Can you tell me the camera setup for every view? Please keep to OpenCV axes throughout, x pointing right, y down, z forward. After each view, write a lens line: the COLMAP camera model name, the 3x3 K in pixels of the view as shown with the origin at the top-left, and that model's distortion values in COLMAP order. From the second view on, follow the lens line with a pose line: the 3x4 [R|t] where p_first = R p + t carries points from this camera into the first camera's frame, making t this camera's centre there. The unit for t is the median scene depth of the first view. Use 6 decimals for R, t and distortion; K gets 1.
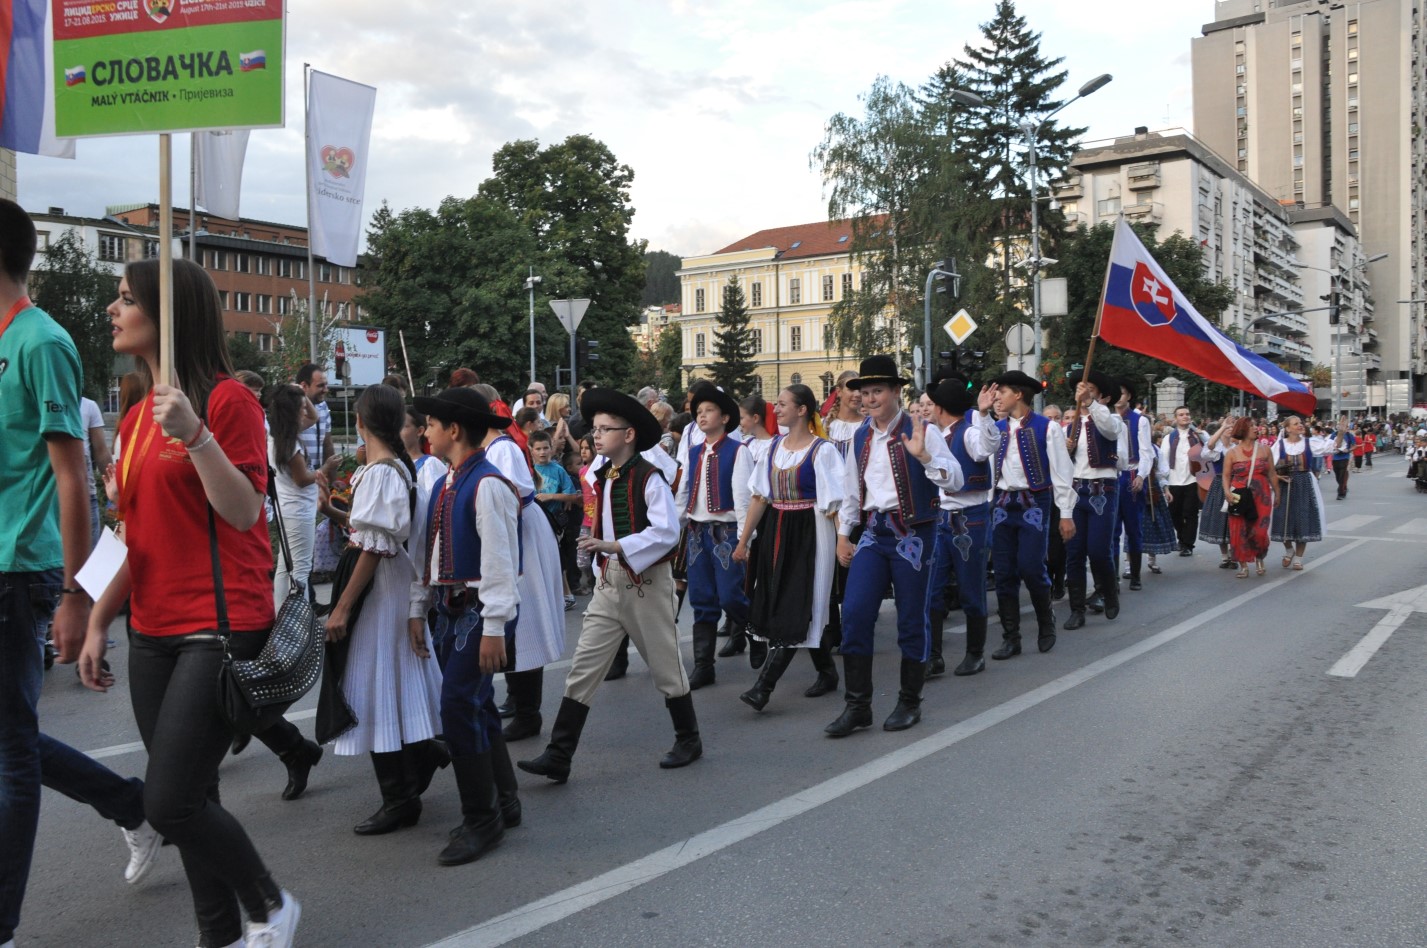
lens RADIAL K [[1107.3, 0, 716.3], [0, 1107.3, 475.4], [0, 0, 1]] dist [-0.153166, 0.113710]
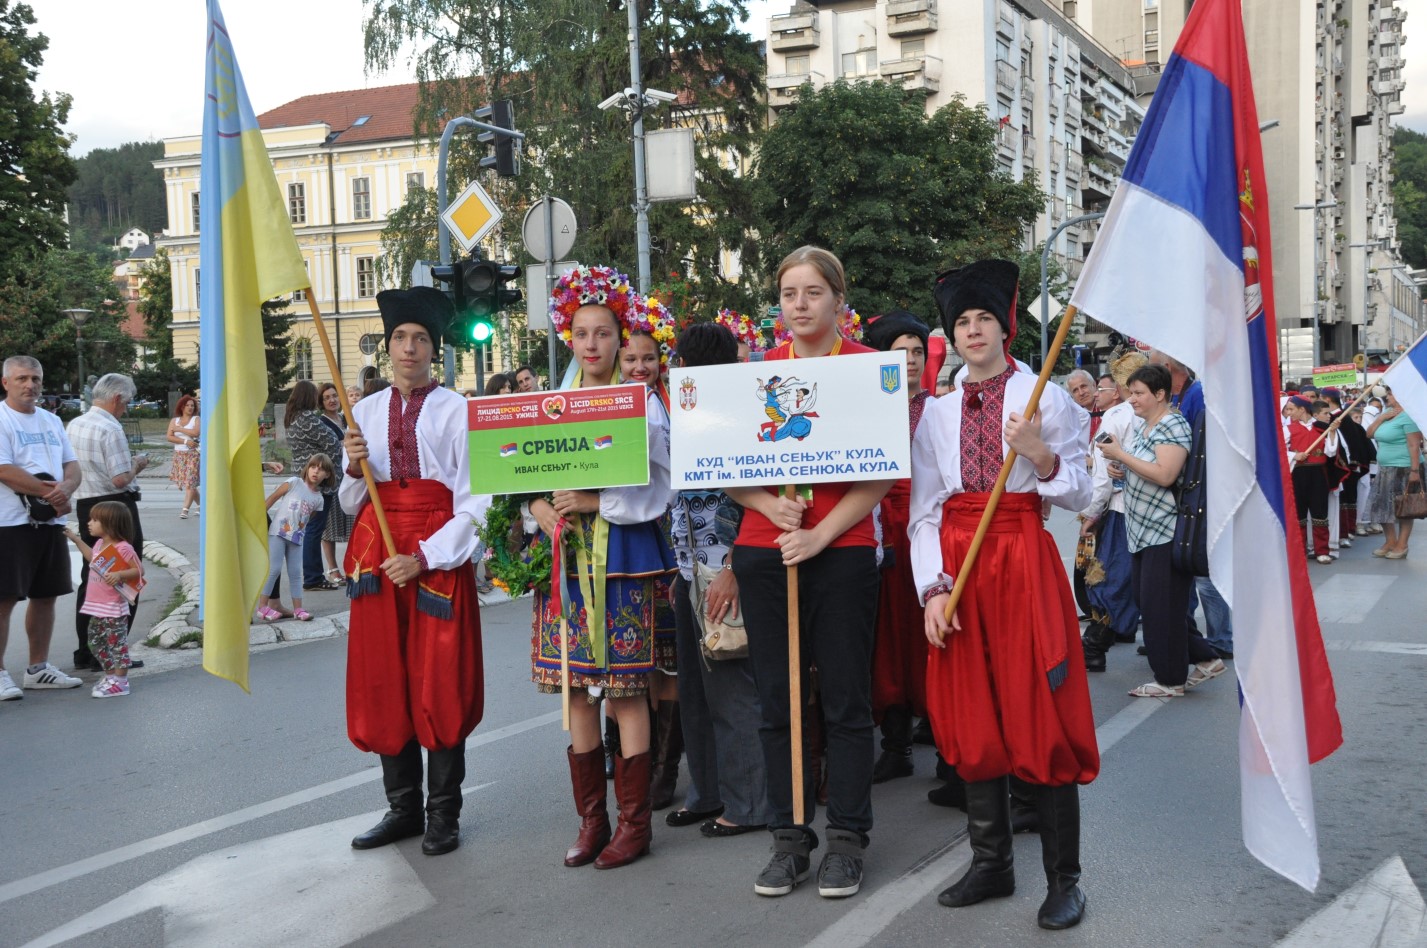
lens RADIAL K [[1694.1, 0, 713.5], [0, 1694.1, 474.0], [0, 0, 1]] dist [0.012689, 0.494505]
pose [[0.970941, -0.025946, 0.237909, 0.038284], [0.029080, 0.999530, -0.009672, -0.001552], [-0.237546, 0.016309, 0.971239, 0.057821]]
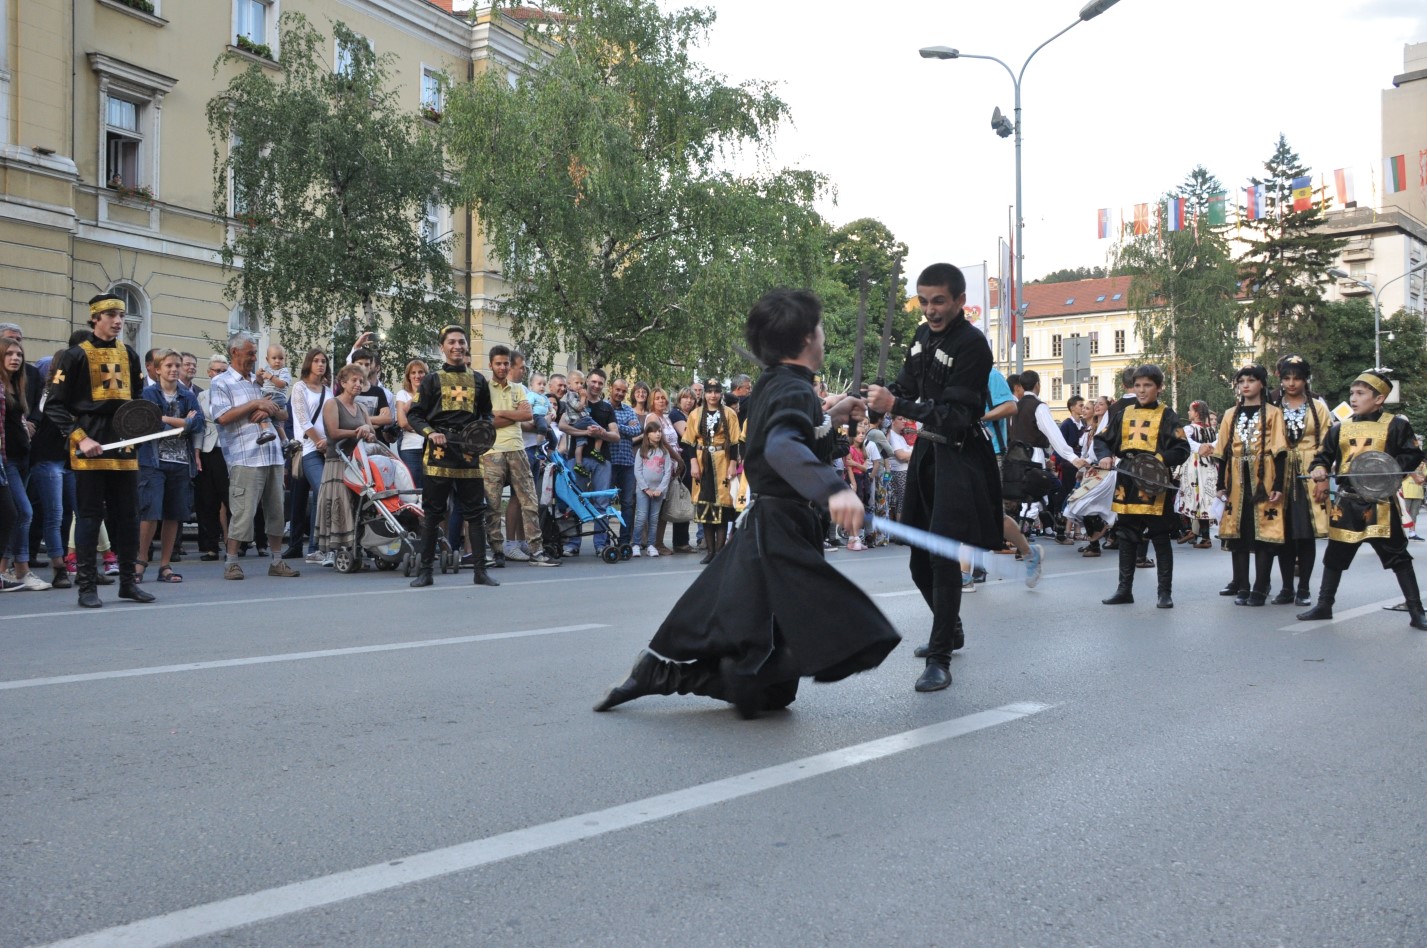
lens RADIAL K [[1187.6, 0, 712.9], [0, 1187.6, 468.9], [0, 0, 1]] dist [-0.135275, 0.155393]
pose [[0.996529, 0.012087, -0.082366, -0.167057], [-0.015549, 0.999017, -0.041521, 0.011783], [0.081783, 0.042658, 0.995737, -0.241446]]
